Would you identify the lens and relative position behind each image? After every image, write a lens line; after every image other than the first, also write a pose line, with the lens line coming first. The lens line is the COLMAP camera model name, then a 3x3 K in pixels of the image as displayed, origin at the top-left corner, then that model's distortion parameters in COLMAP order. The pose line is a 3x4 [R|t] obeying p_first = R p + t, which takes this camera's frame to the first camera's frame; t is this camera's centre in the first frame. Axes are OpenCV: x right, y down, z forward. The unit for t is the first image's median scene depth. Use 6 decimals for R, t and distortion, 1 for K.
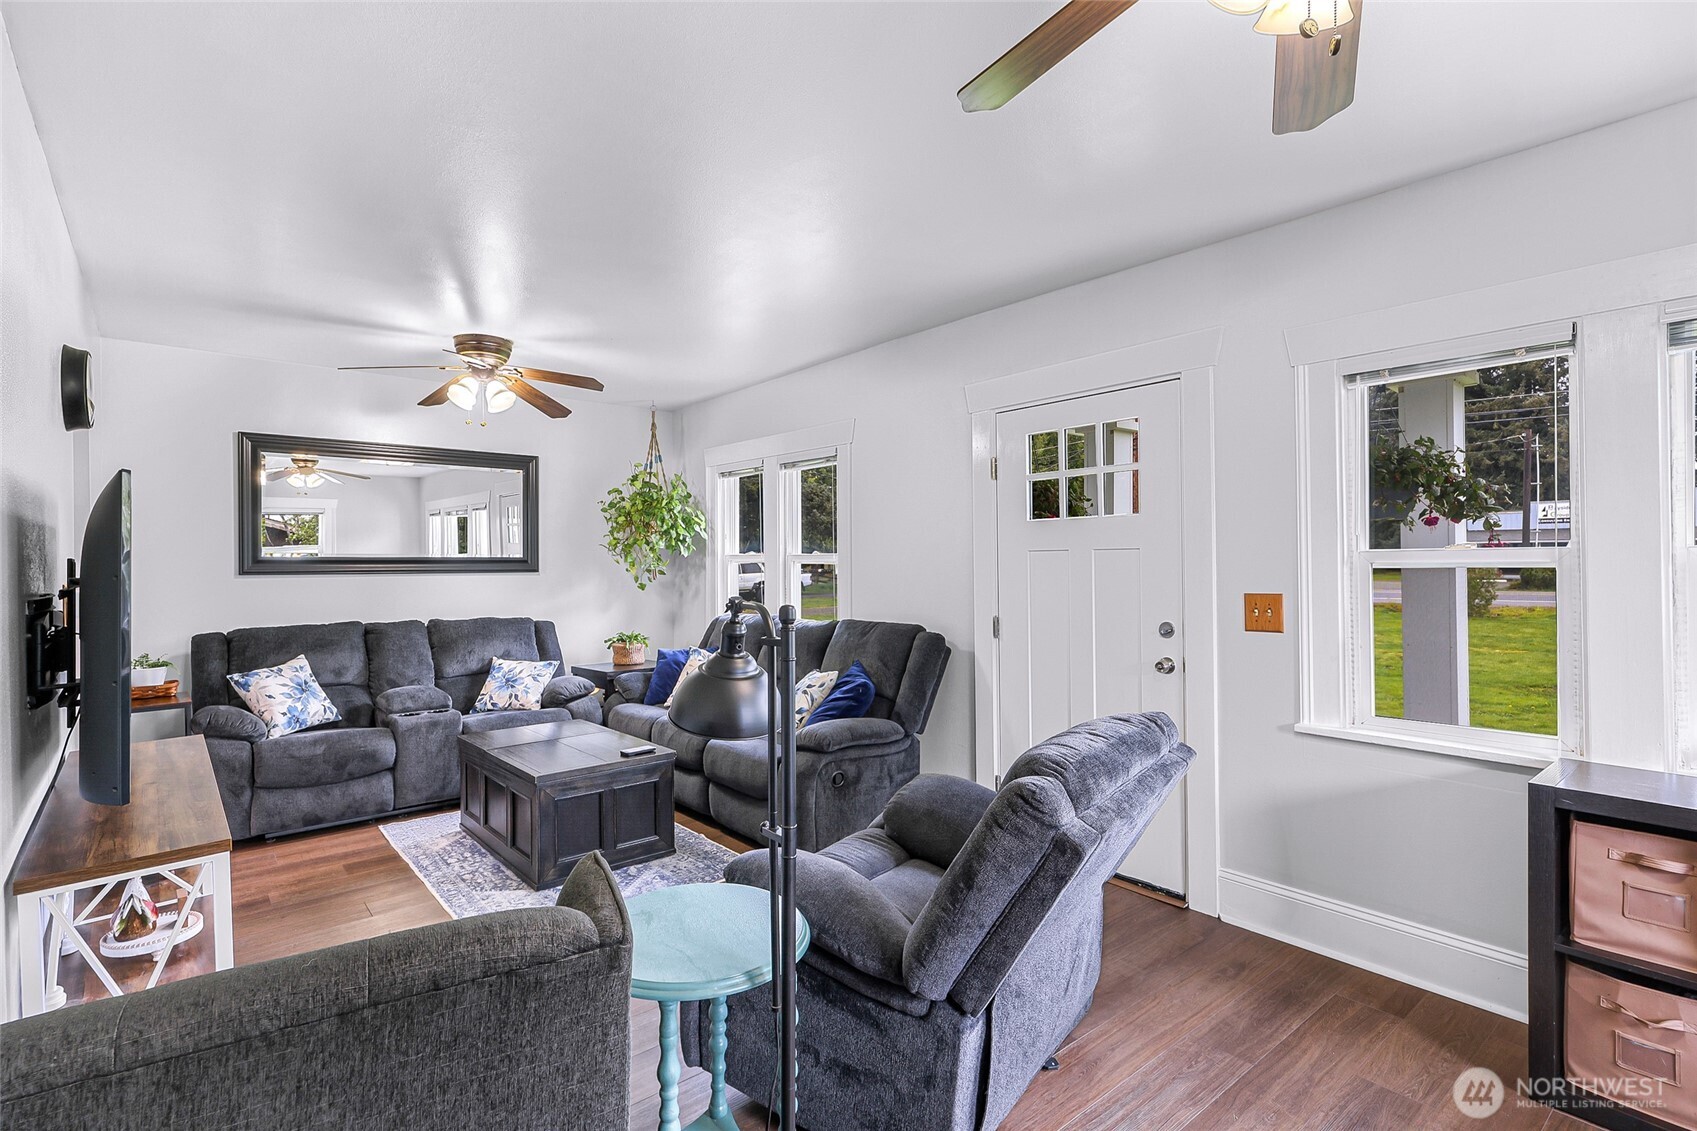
lens RADIAL K [[797.7, 0, 848.5], [0, 797.7, 565.5], [0, 0, 1]] dist [-0.002924, -0.000198]
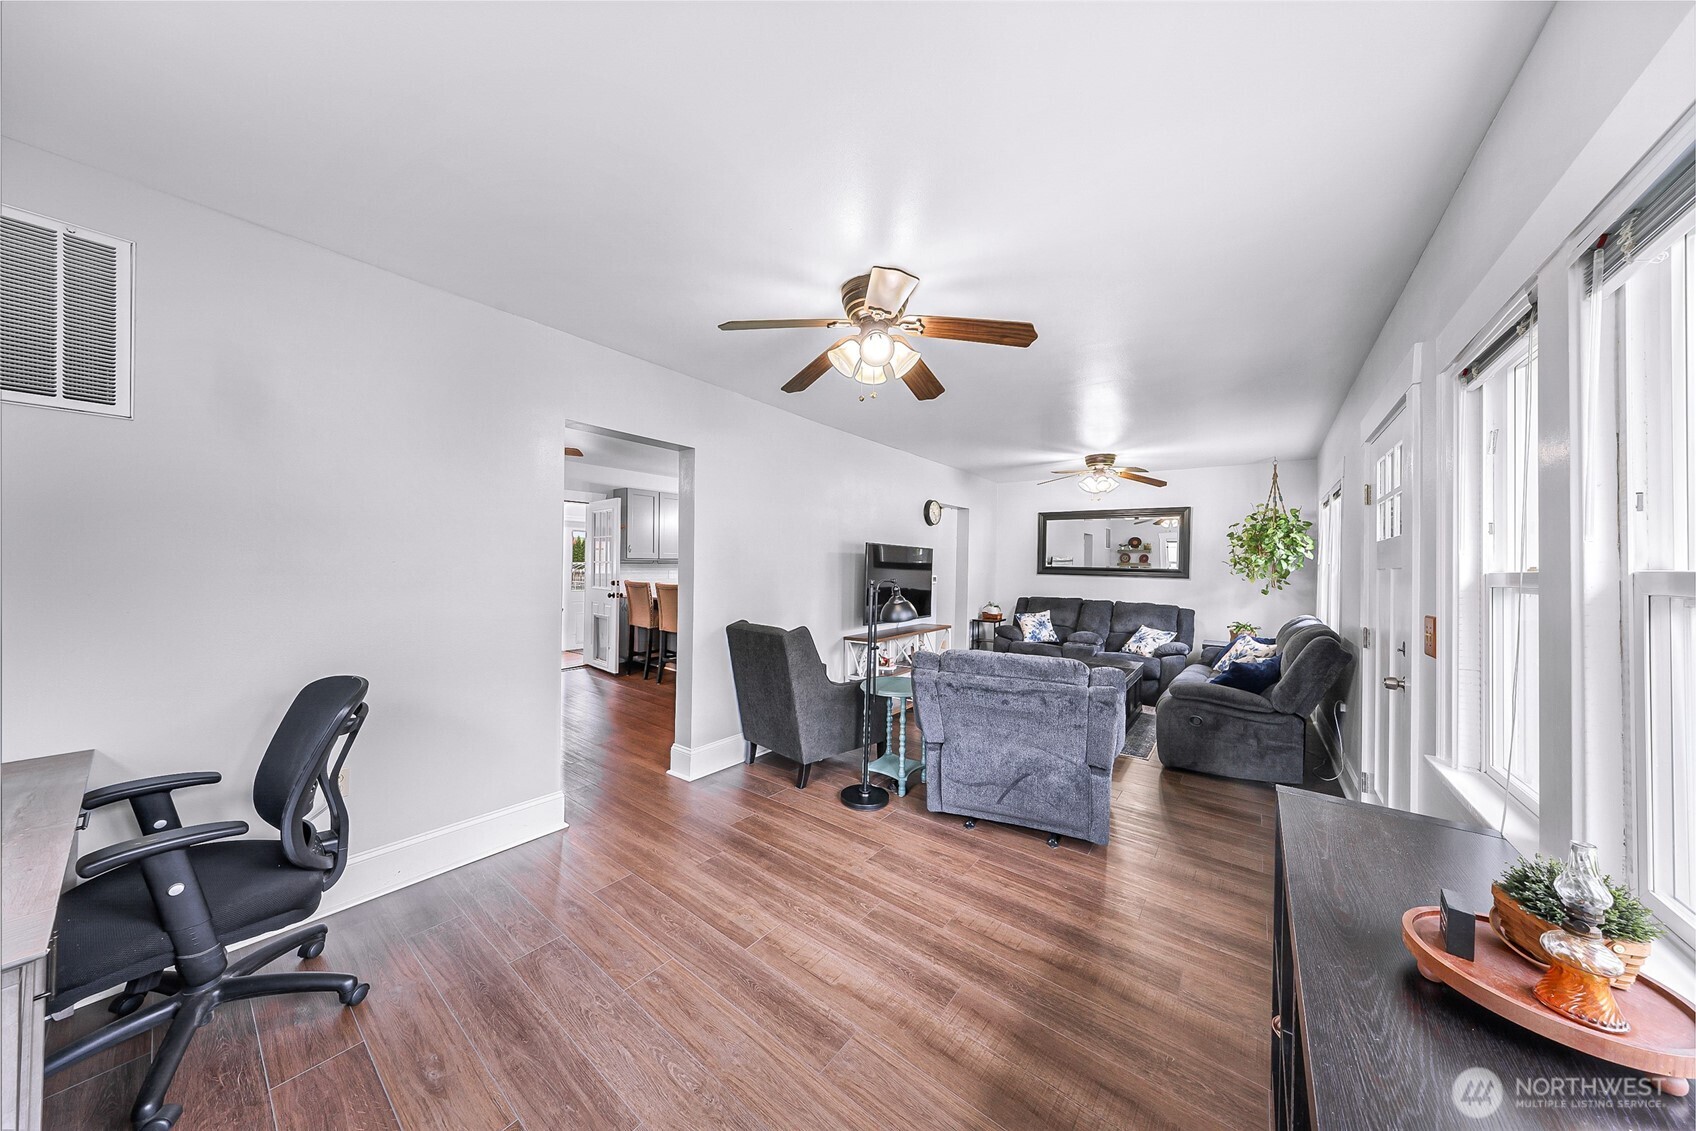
lens RADIAL K [[535.4, 0, 848.0], [0, 535.4, 565.5], [0, 0, 1]] dist [0.001173, 0.000000]
pose [[0.217384, 0.014233, -0.975982, 0.681793], [-0.028370, 0.999563, 0.008258, -0.010258], [0.975674, 0.025894, 0.217693, 0.121688]]
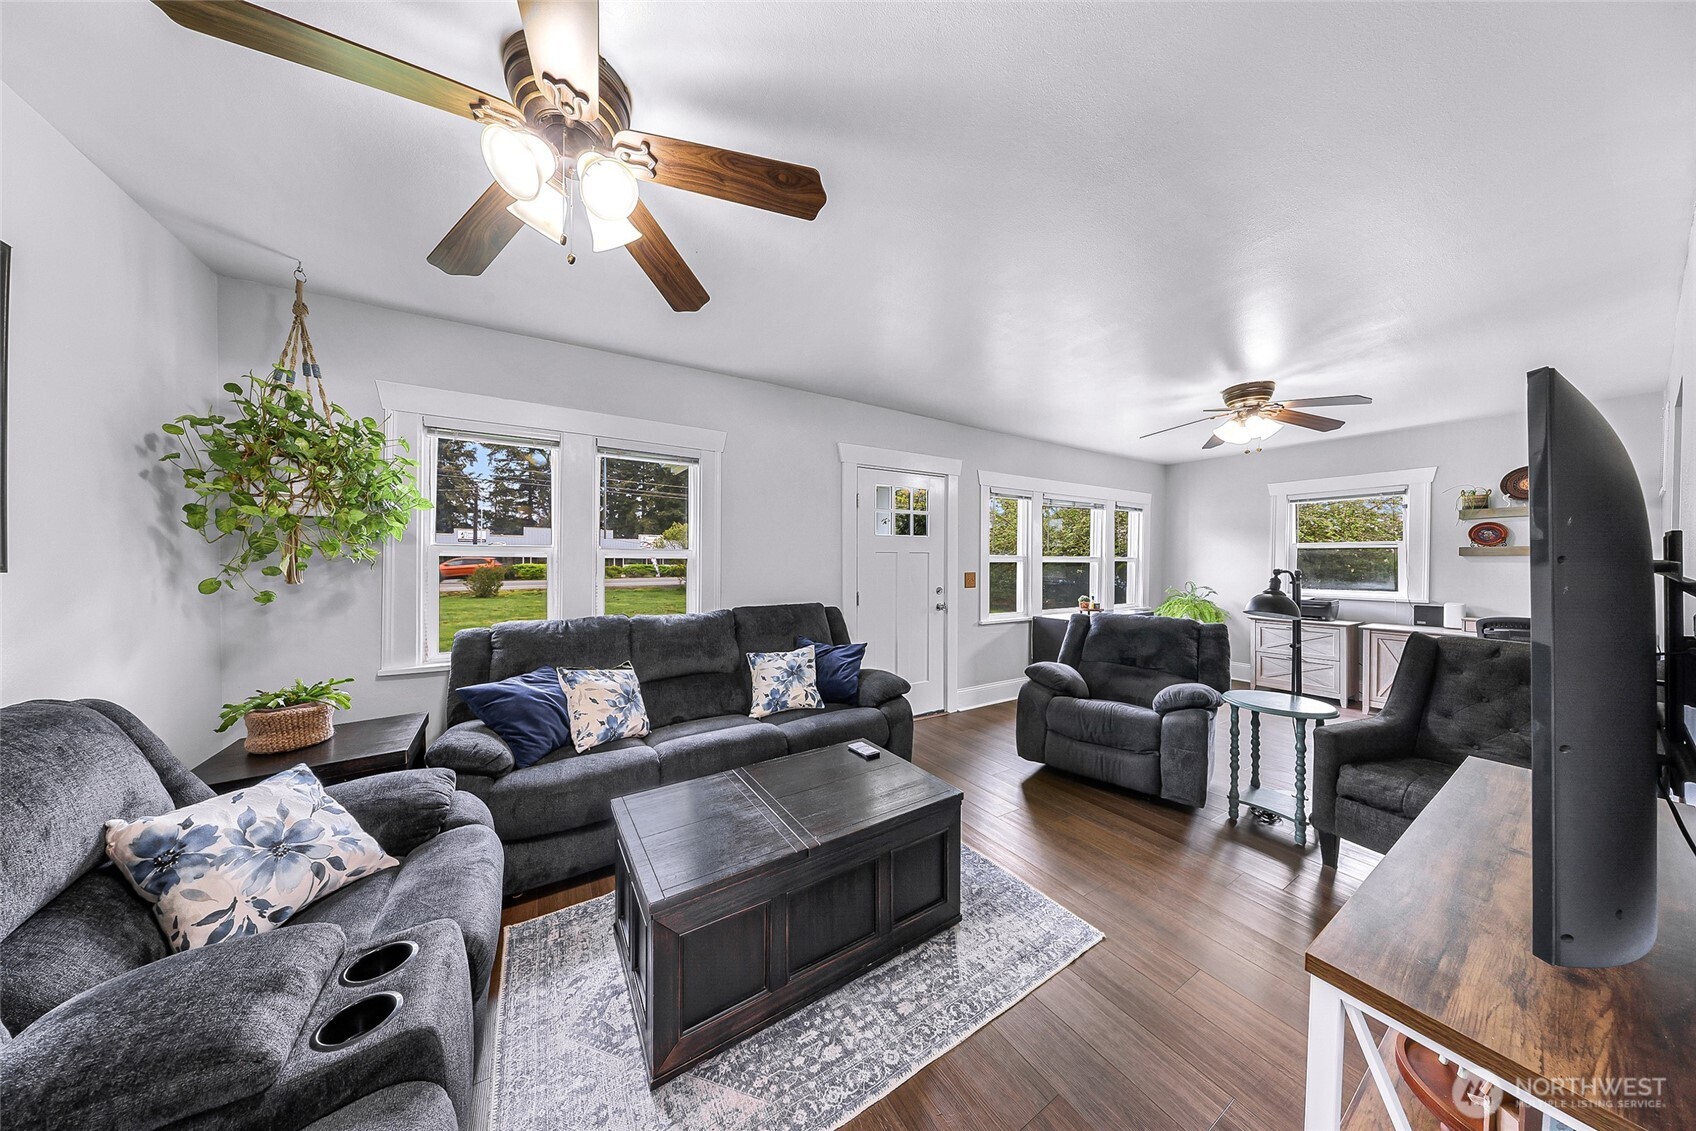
lens RADIAL K [[493.1, 0, 848.0], [0, 493.1, 565.5], [0, 0, 1]] dist [-0.000214, -0.000046]
pose [[0.148128, -0.004380, 0.988958, -0.713627], [0.001385, 0.999990, 0.004221, 0.004519], [-0.988967, 0.000745, 0.148133, 0.776782]]
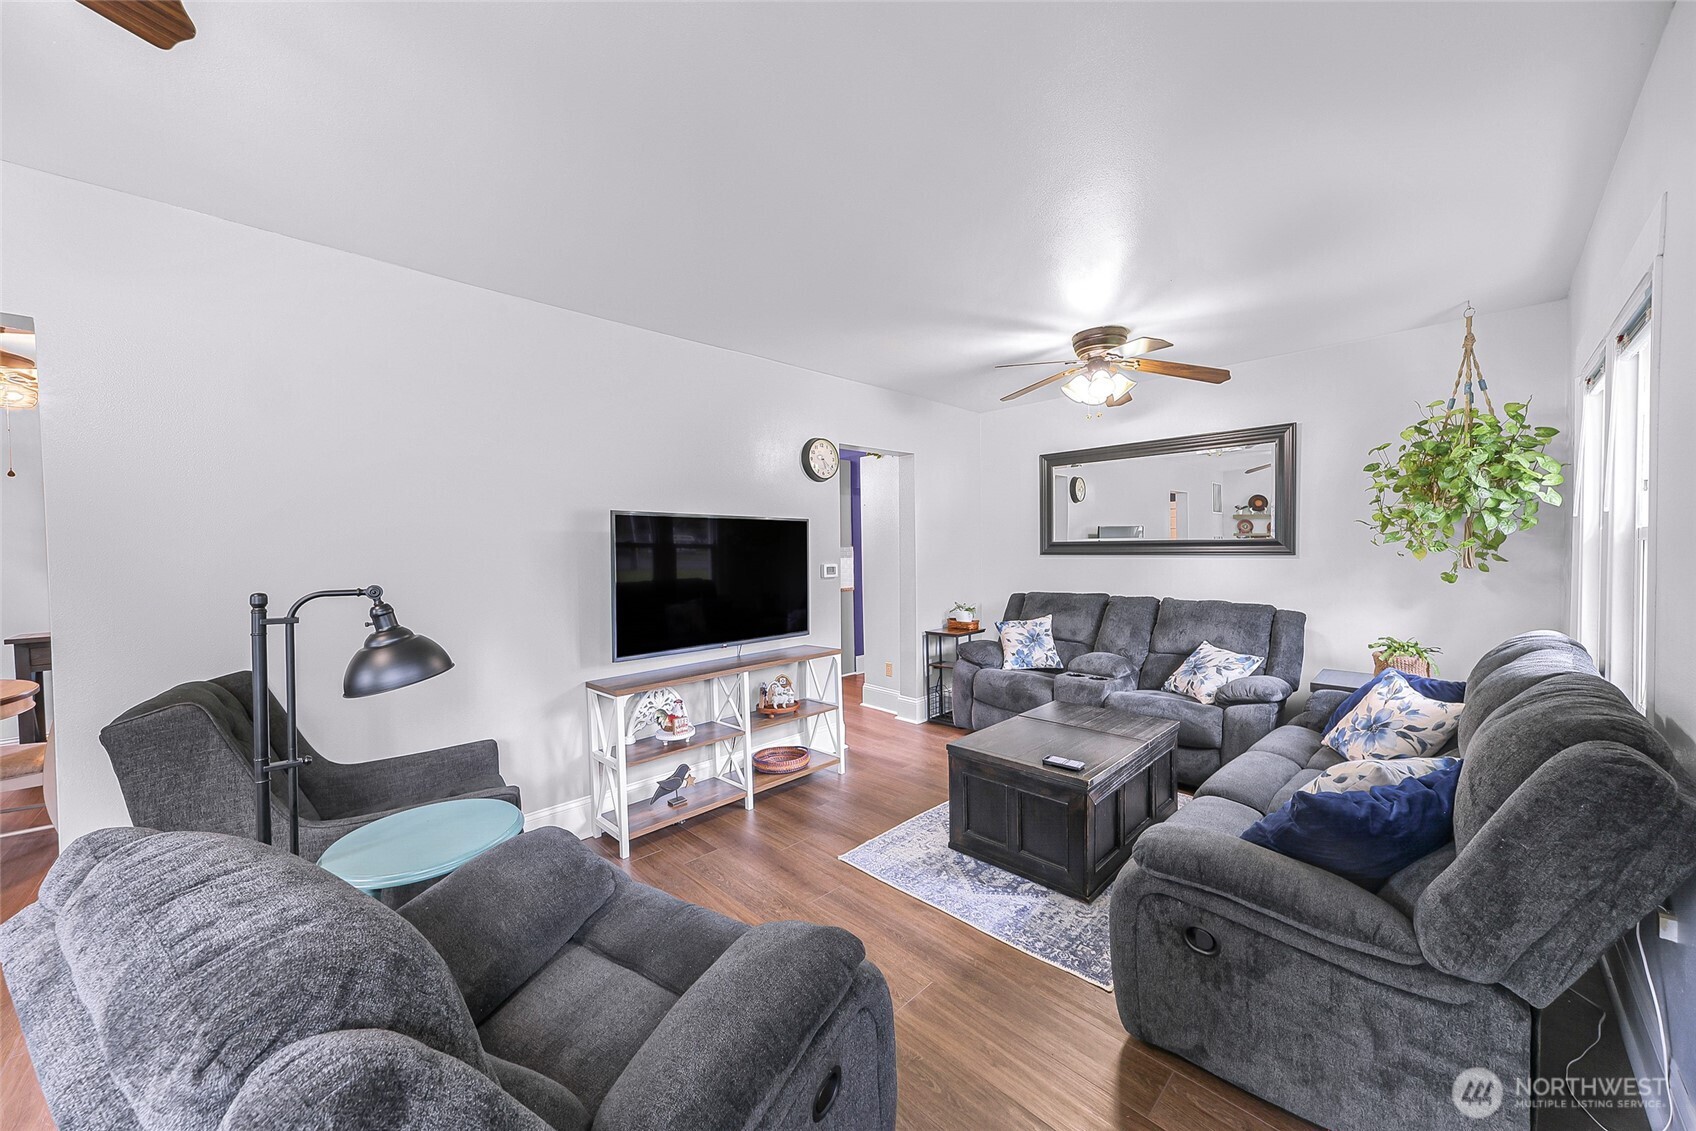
lens RADIAL K [[602.8, 0, 848.0], [0, 602.8, 565.5], [0, 0, 1]] dist [0.000051, 0.000037]
pose [[0.065753, 0.033217, -0.997283, 0.319217], [0.007532, 0.999401, 0.033784, -0.008776], [0.997808, -0.009733, 0.065463, 0.611699]]
